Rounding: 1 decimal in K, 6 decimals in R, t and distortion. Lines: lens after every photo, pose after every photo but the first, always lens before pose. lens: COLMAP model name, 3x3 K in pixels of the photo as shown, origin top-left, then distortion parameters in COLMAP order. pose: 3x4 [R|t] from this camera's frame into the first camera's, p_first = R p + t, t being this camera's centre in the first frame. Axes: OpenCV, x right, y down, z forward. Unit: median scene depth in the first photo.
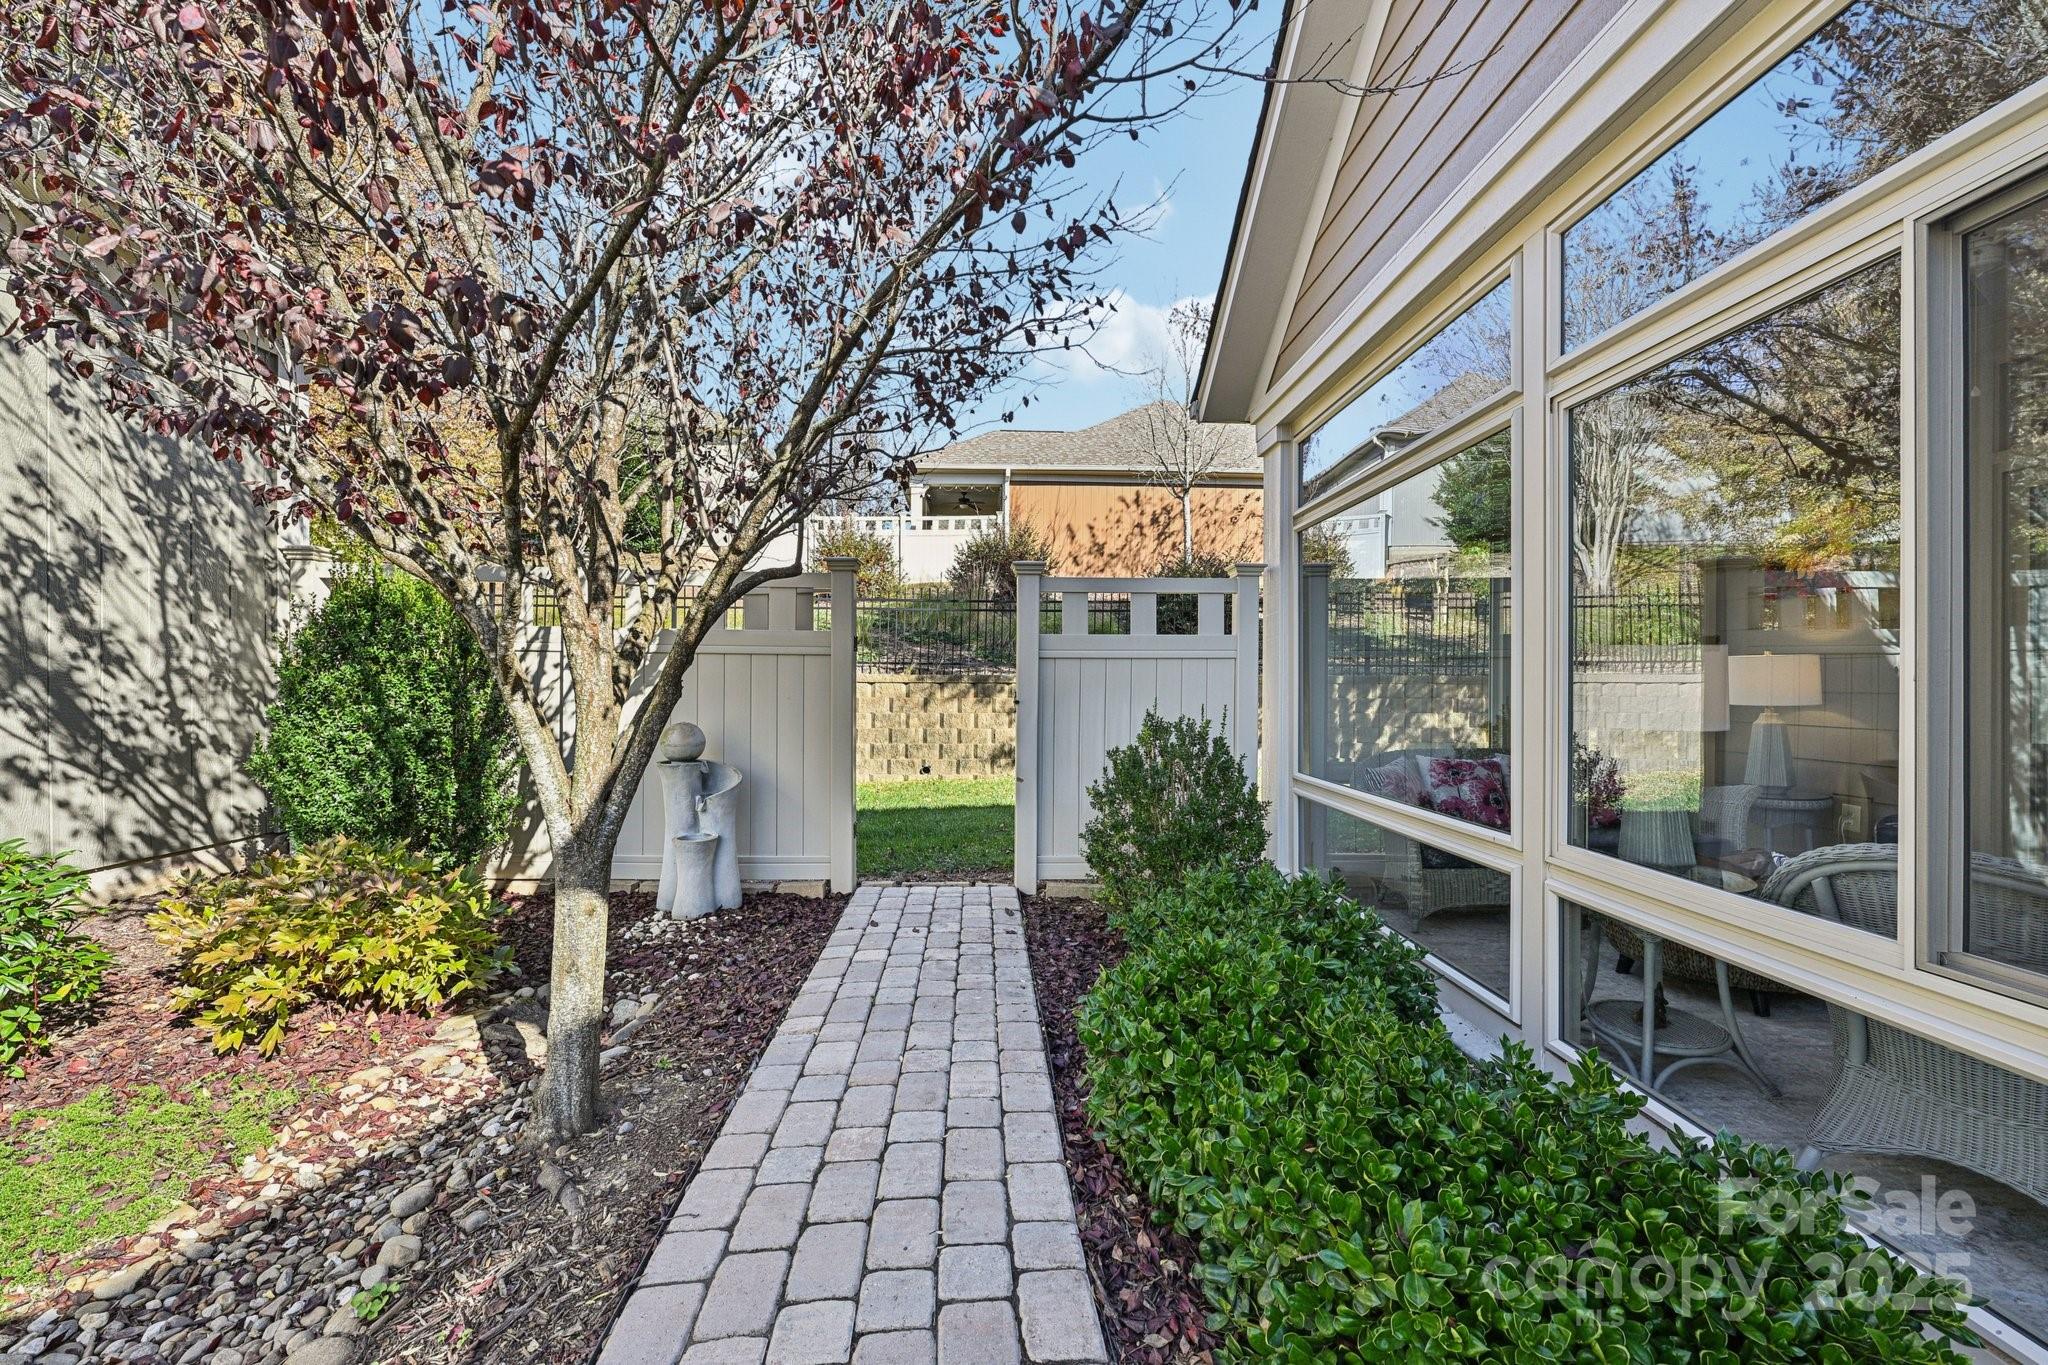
lens RADIAL K [[809.5, 0, 1025.6], [0, 809.5, 687.3], [0, 0, 1]] dist [0.002343, 0.000117]
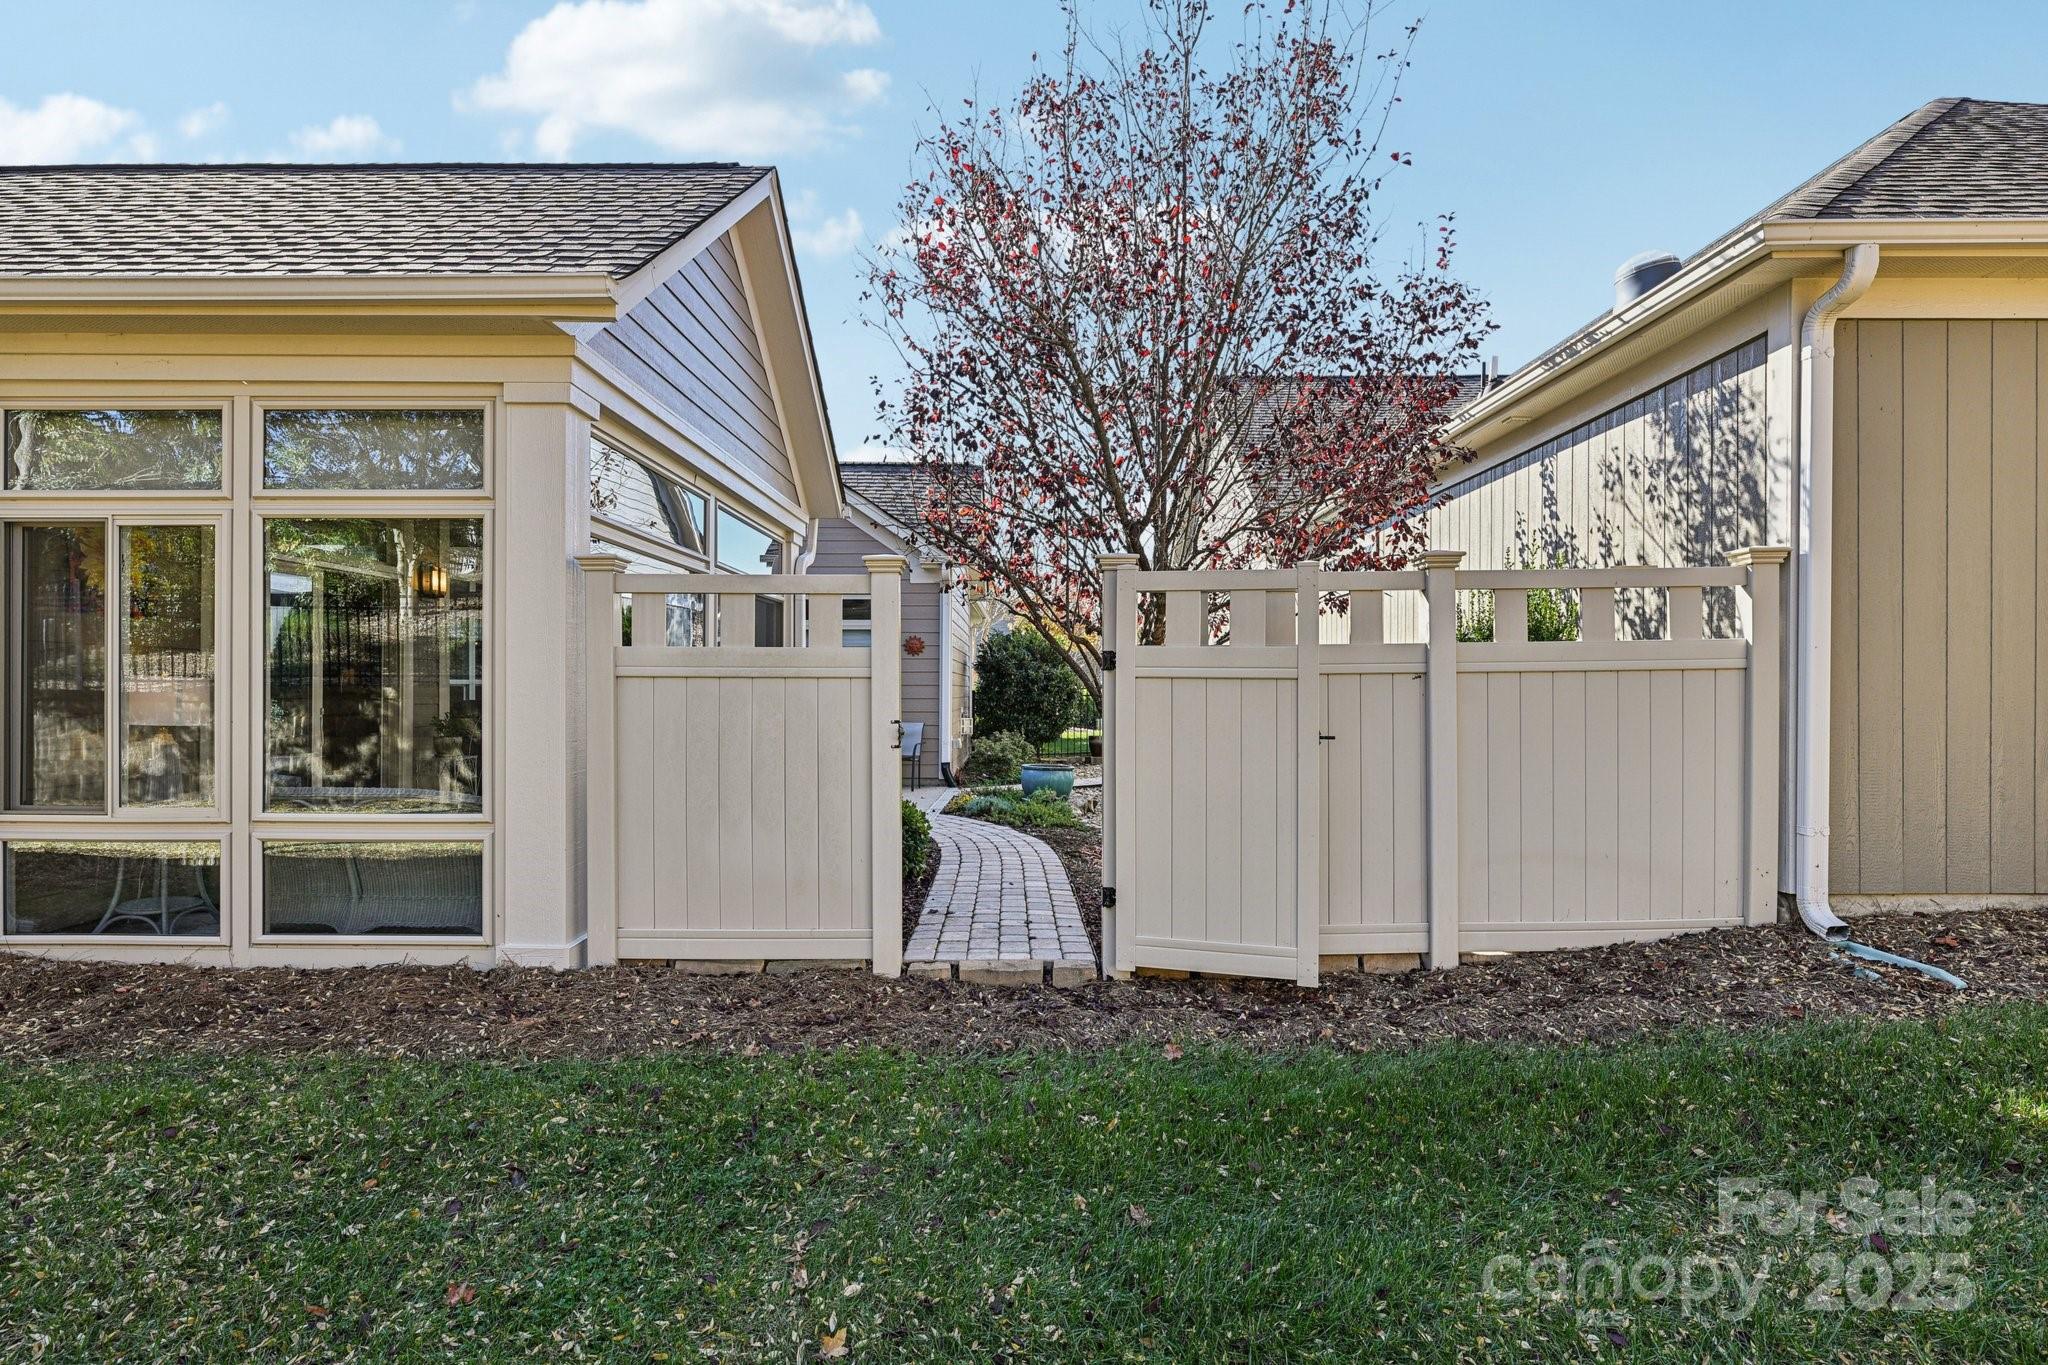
lens RADIAL K [[1063.5, 0, 1022.7], [0, 1063.5, 685.6], [0, 0, 1]] dist [-0.000119, -0.000001]
pose [[-0.999082, -0.001632, 0.042803, -0.266083], [-0.001691, 0.999998, -0.001332, -0.044646], [-0.042801, -0.001404, -0.999083, 3.170086]]
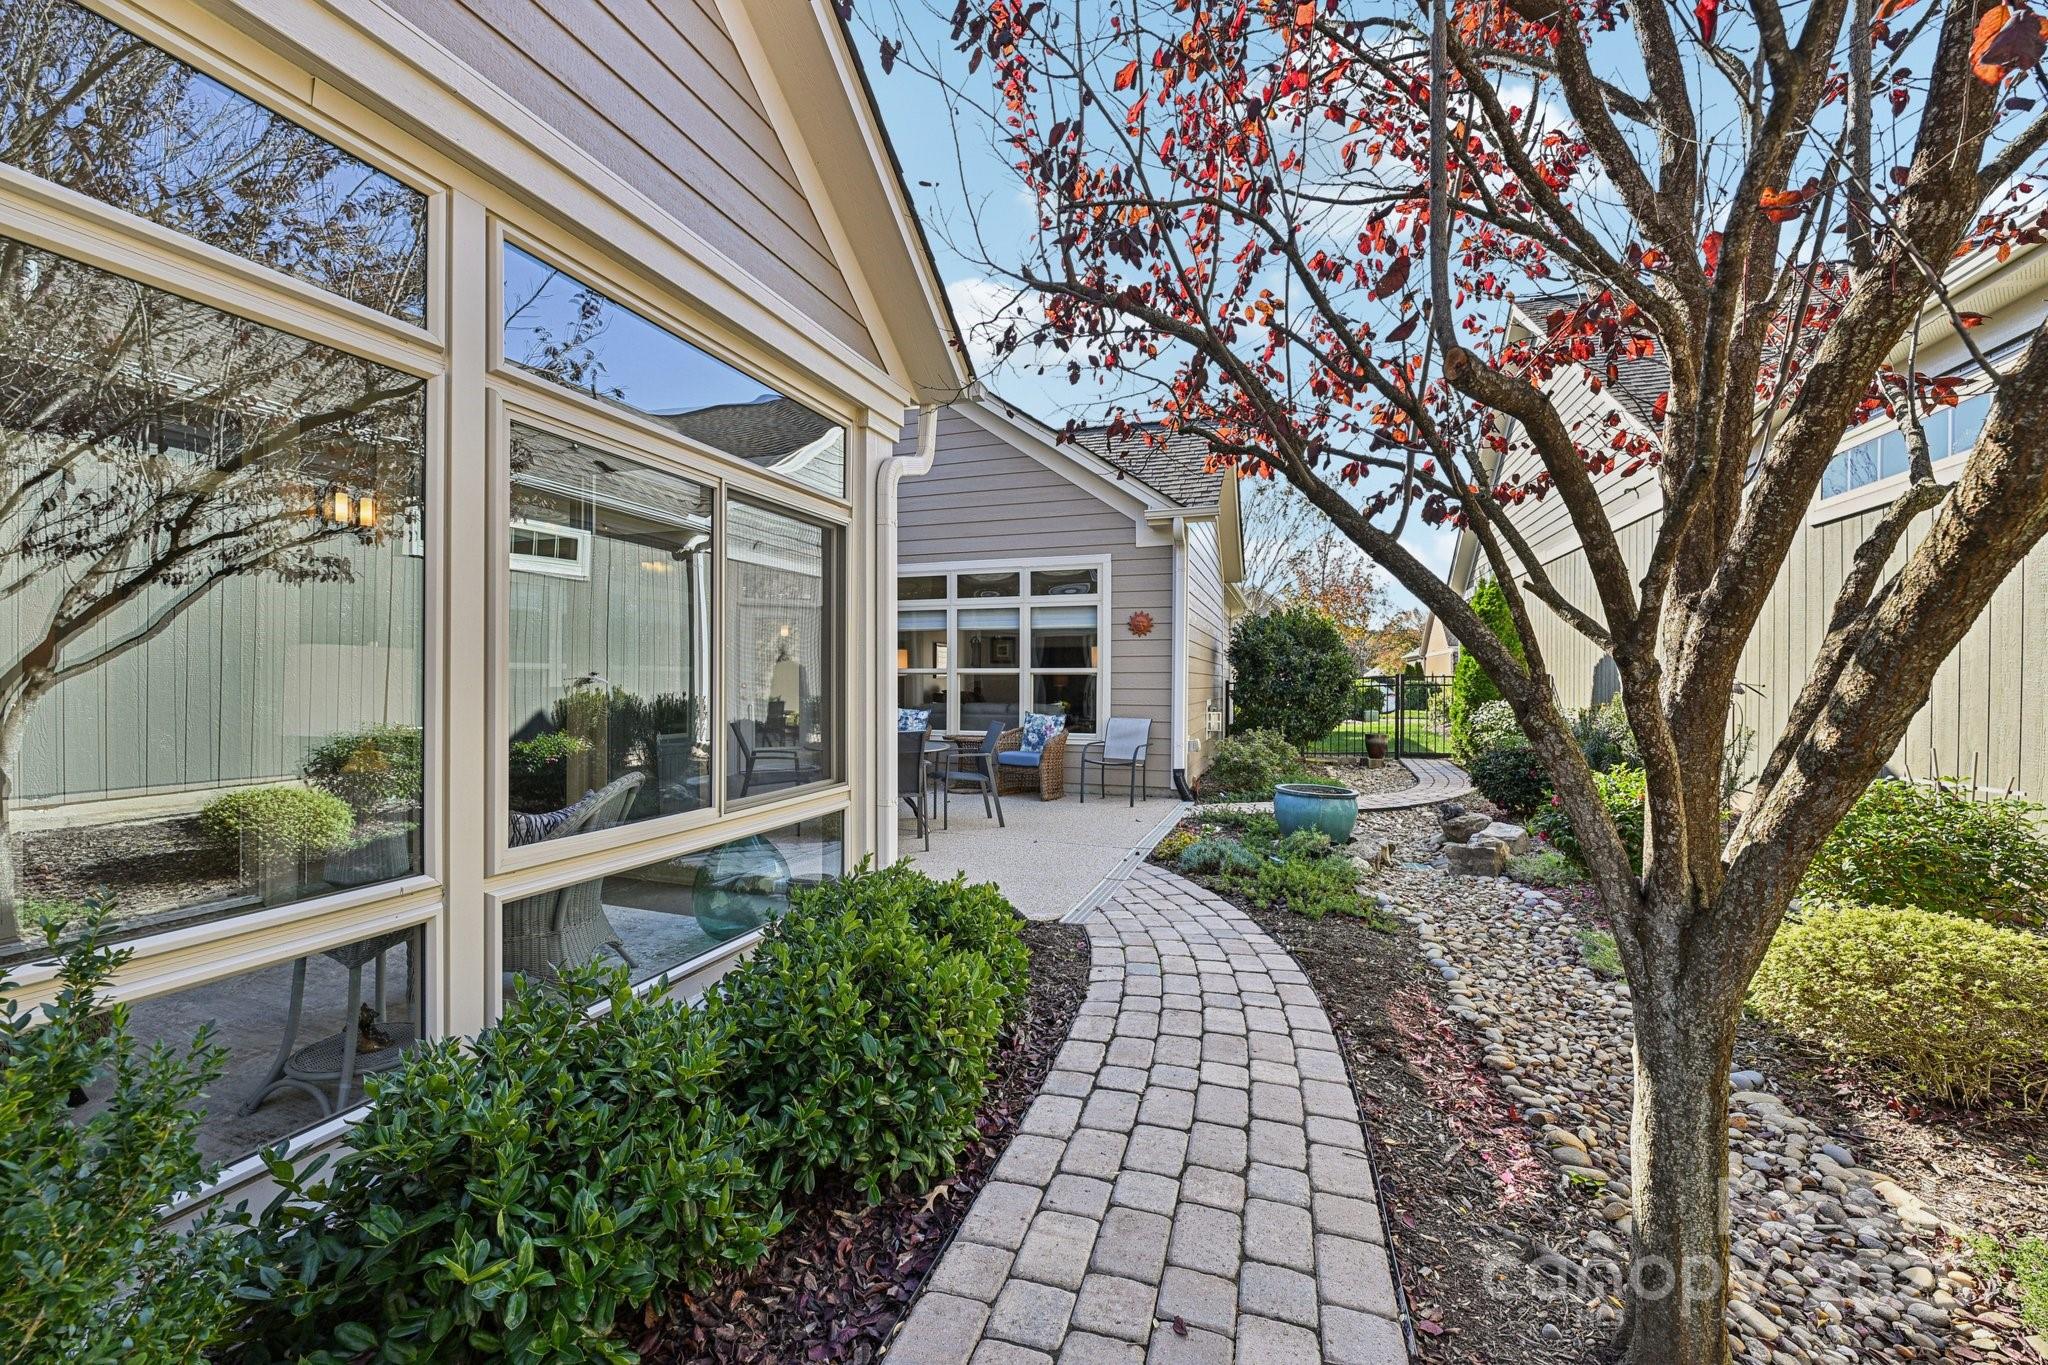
lens RADIAL K [[809.5, 0, 1023.0], [0, 809.5, 683.7], [0, 0, 1]] dist [0.002343, 0.000117]
pose [[-0.934813, -0.003539, 0.355123, -0.223107], [-0.003437, 0.999994, 0.000918, -0.012469], [-0.355124, -0.000363, -0.934819, 1.303956]]
